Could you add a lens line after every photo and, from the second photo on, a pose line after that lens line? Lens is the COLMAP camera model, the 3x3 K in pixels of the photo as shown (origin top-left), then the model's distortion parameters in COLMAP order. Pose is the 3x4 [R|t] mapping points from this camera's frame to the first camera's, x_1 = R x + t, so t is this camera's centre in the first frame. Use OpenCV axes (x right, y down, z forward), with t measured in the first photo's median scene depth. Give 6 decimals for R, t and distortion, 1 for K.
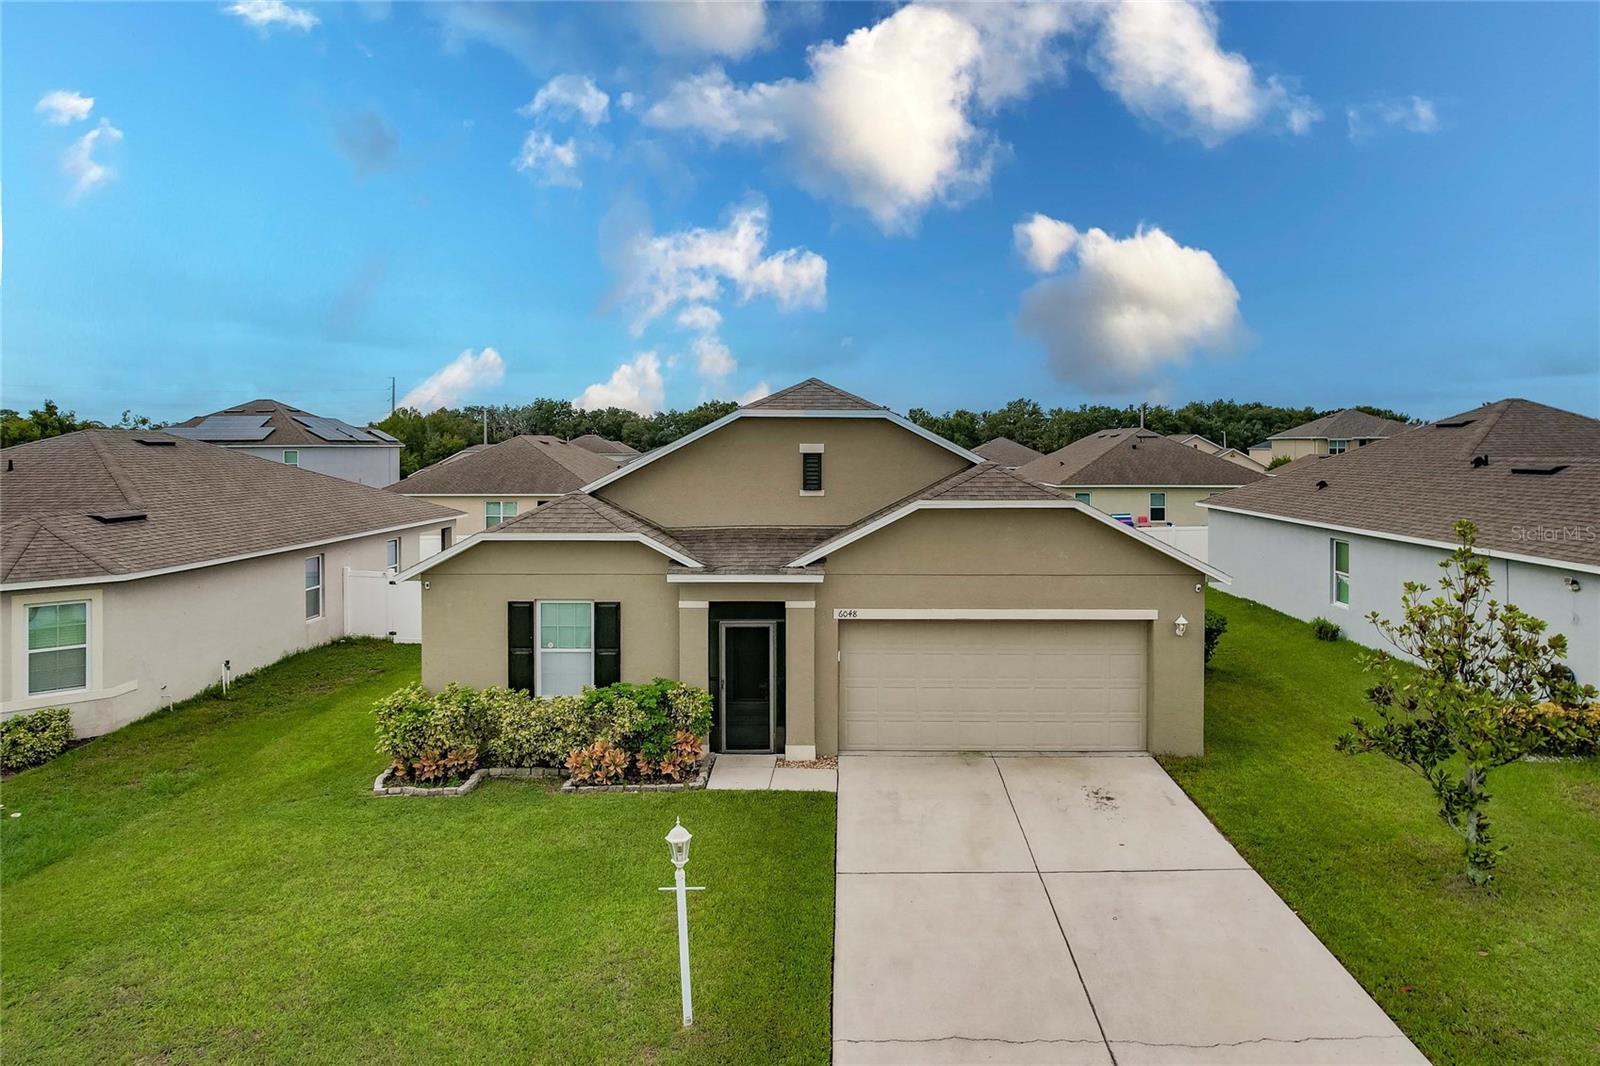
lens RADIAL K [[1050.0, 0, 819.9], [0, 1050.0, 464.9], [0, 0, 1]] dist [-0.045530, 0.024642]
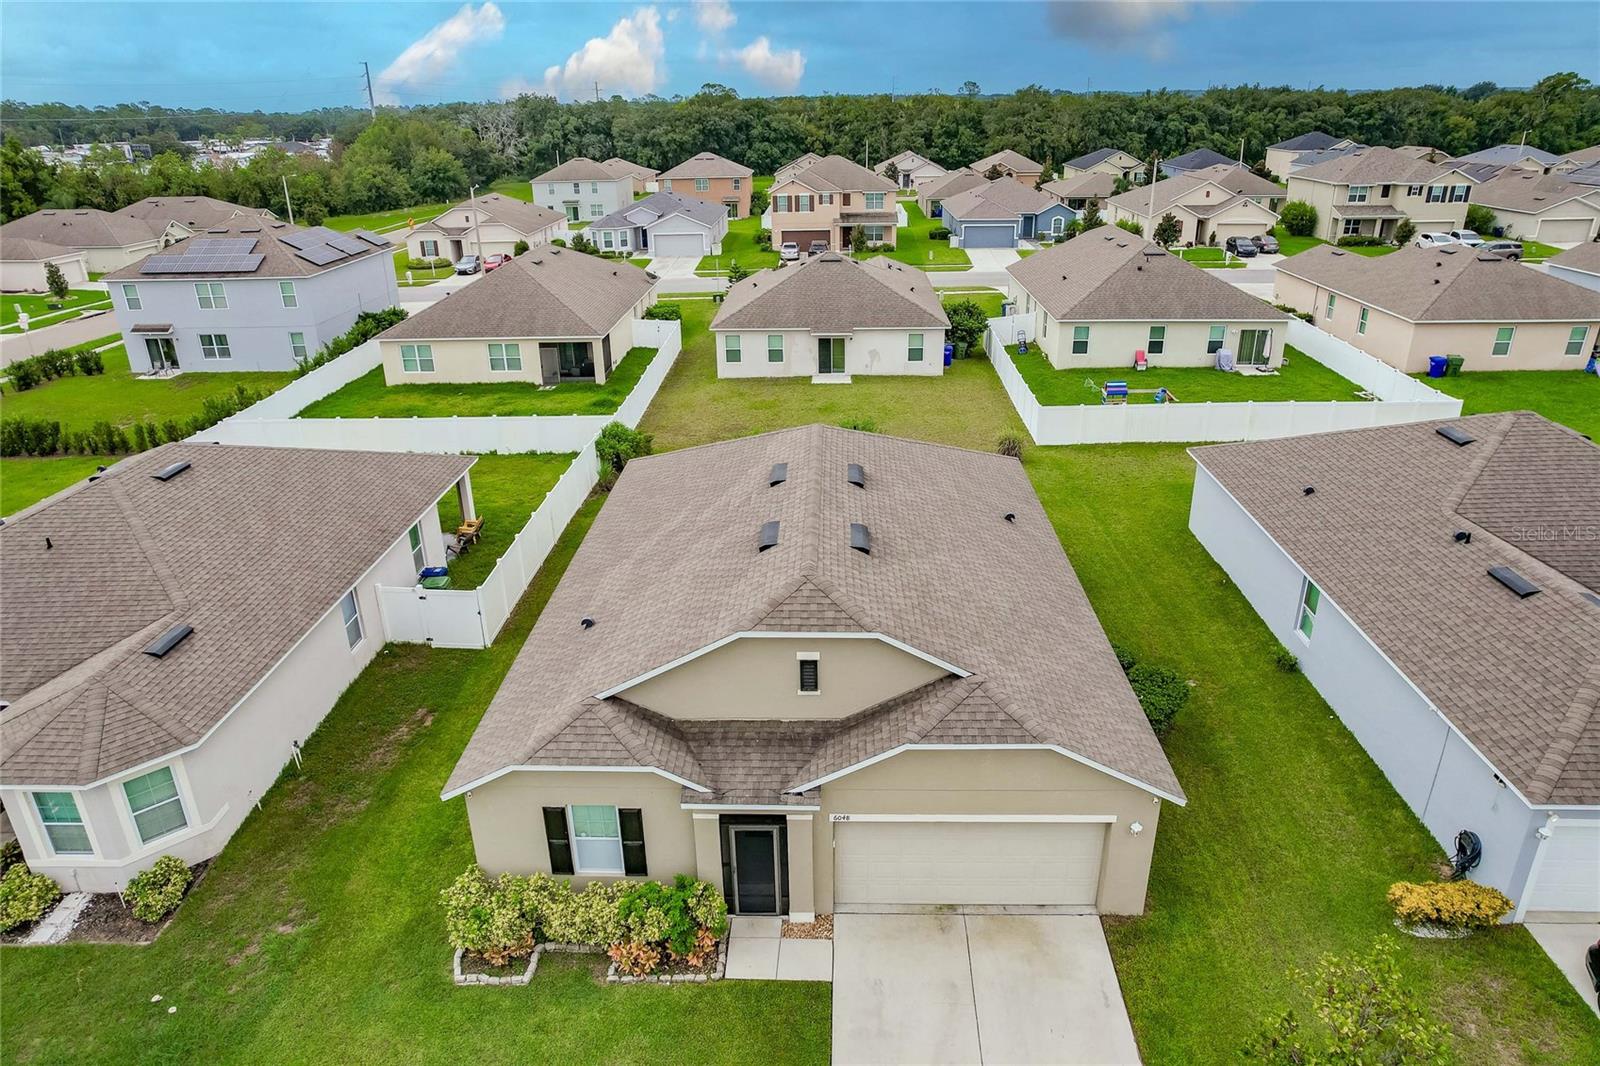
lens RADIAL K [[1025.2, 0, 800.0], [0, 1025.2, 533.0], [0, 0, 1]] dist [-0.083326, 0.076718]
pose [[0.999723, -0.008289, -0.022015, 0.008179], [0.016011, 0.925388, 0.378682, -0.563596], [0.017234, -0.378930, 0.925265, 0.098605]]
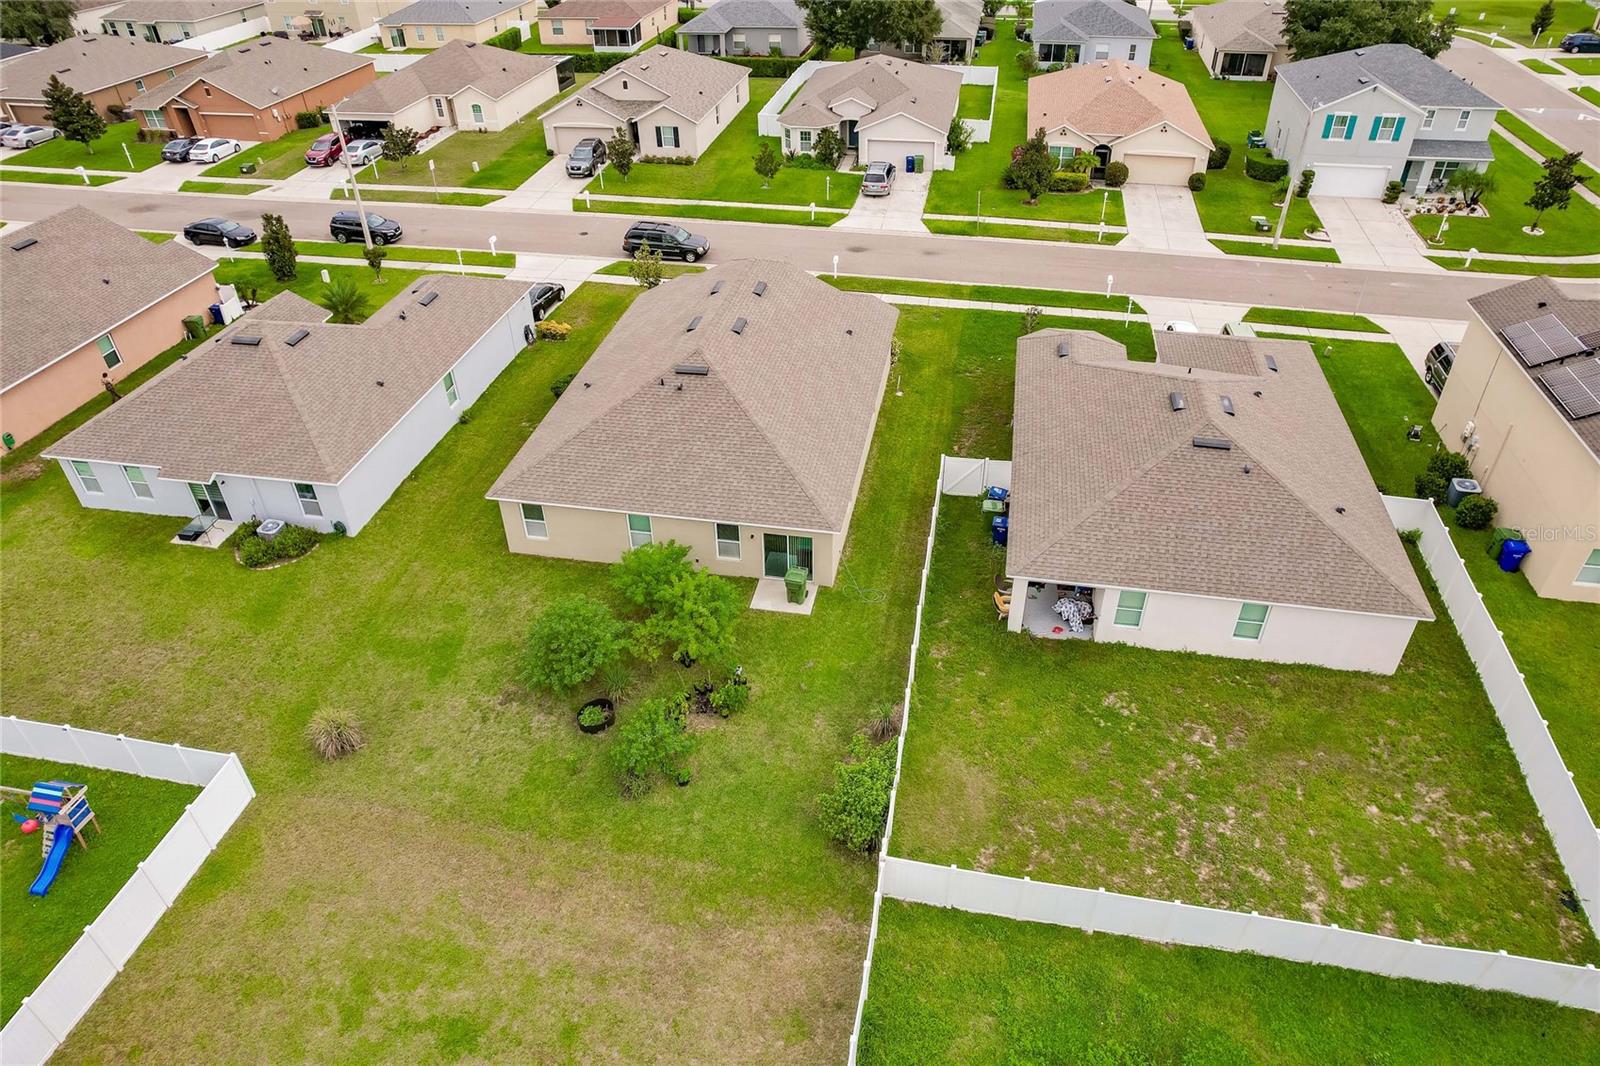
lens RADIAL K [[1030.3, 0, 800.7], [0, 1030.3, 528.4], [0, 0, 1]] dist [-0.086055, 0.079082]
pose [[-0.985203, -0.086591, 0.147912, -0.616691], [0.020662, 0.796698, 0.604025, -1.199759], [-0.170144, 0.598143, -0.783120, 3.771701]]
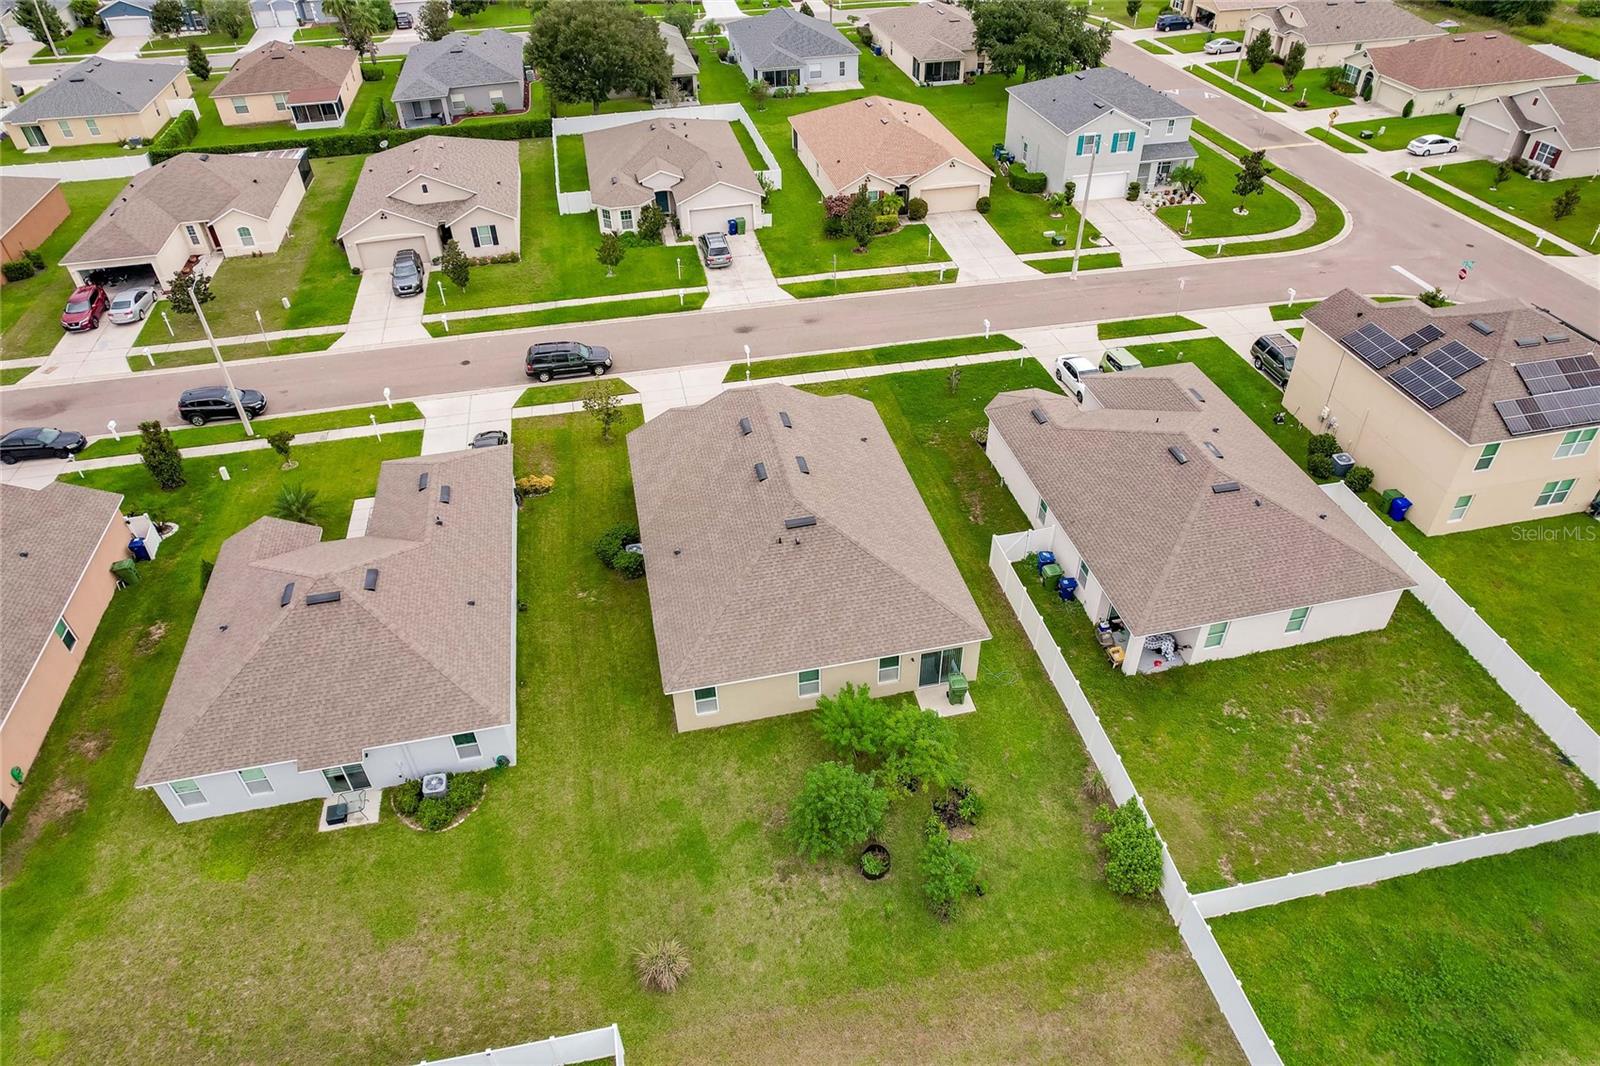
lens RADIAL K [[1030.3, 0, 800.7], [0, 1030.3, 528.4], [0, 0, 1]] dist [-0.086055, 0.079082]
pose [[-0.973247, 0.158498, -0.166340, 0.439643], [0.016628, 0.770655, 0.637036, -1.698296], [0.229159, 0.617228, -0.752673, 3.694449]]
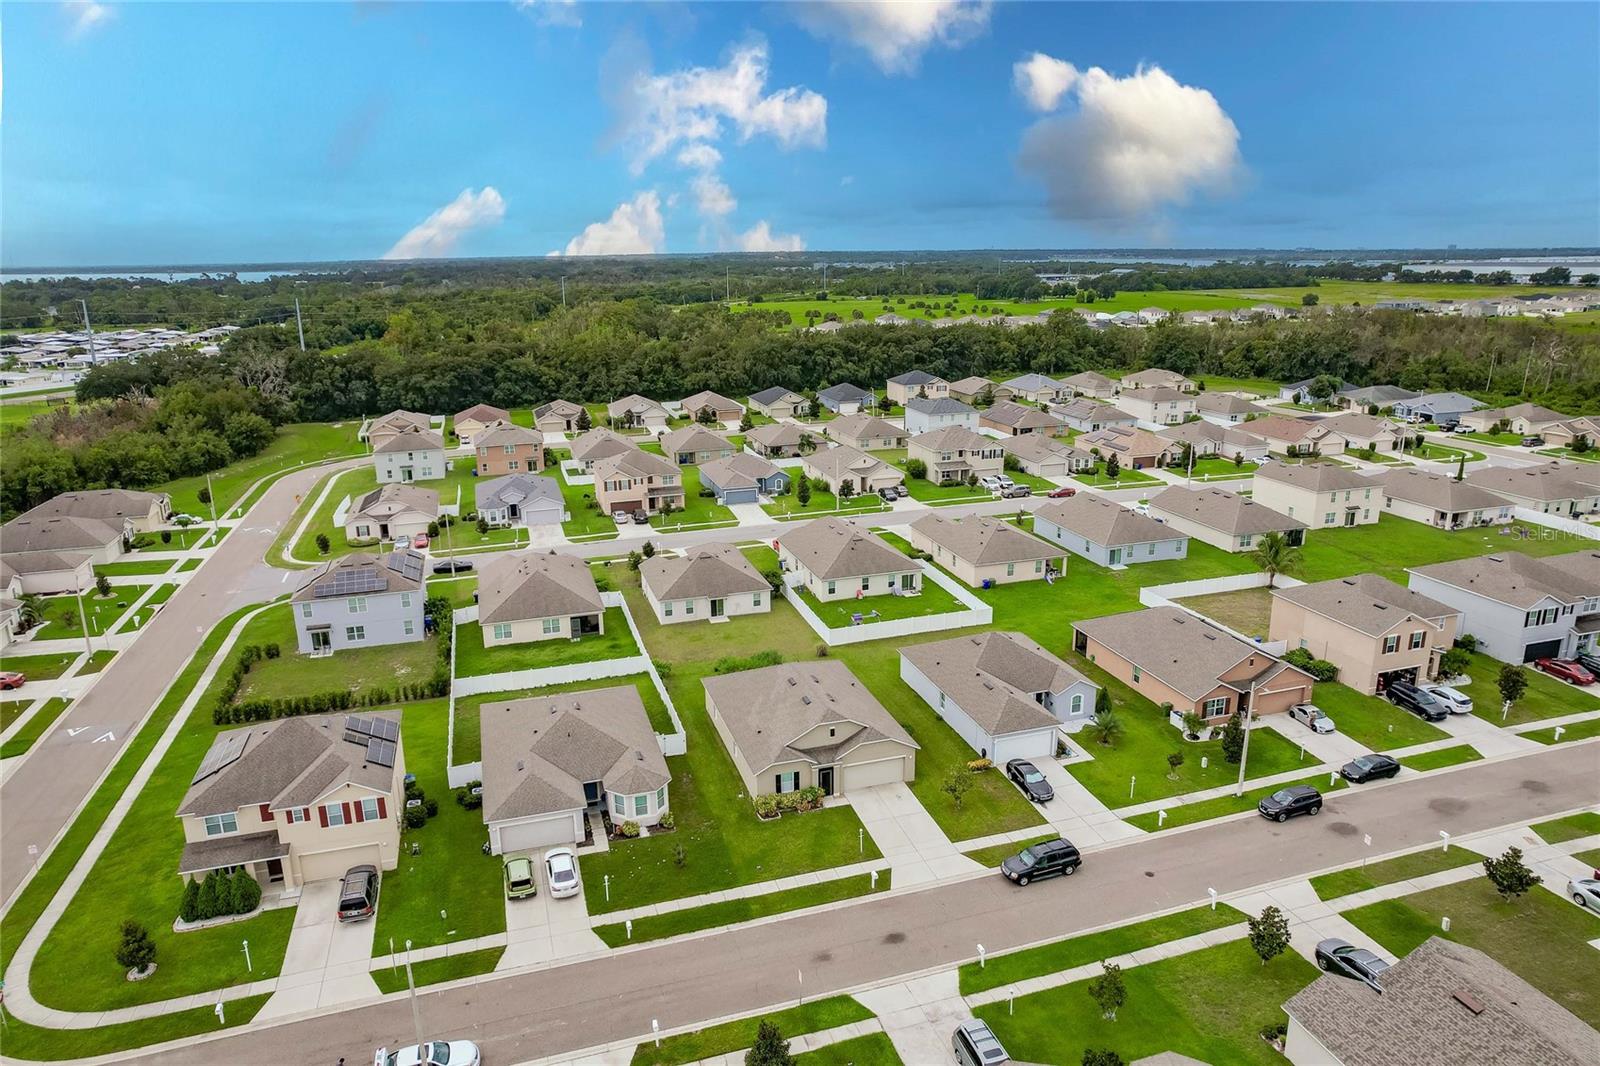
lens RADIAL K [[1026.0, 0, 800.0], [0, 1026.0, 533.0], [0, 0, 1]] dist [-0.074026, 0.062104]
pose [[0.948577, -0.094439, 0.302131, -1.464198], [0.015749, 0.967358, 0.252925, -2.046404], [-0.316154, -0.235161, 0.919101, -2.927964]]
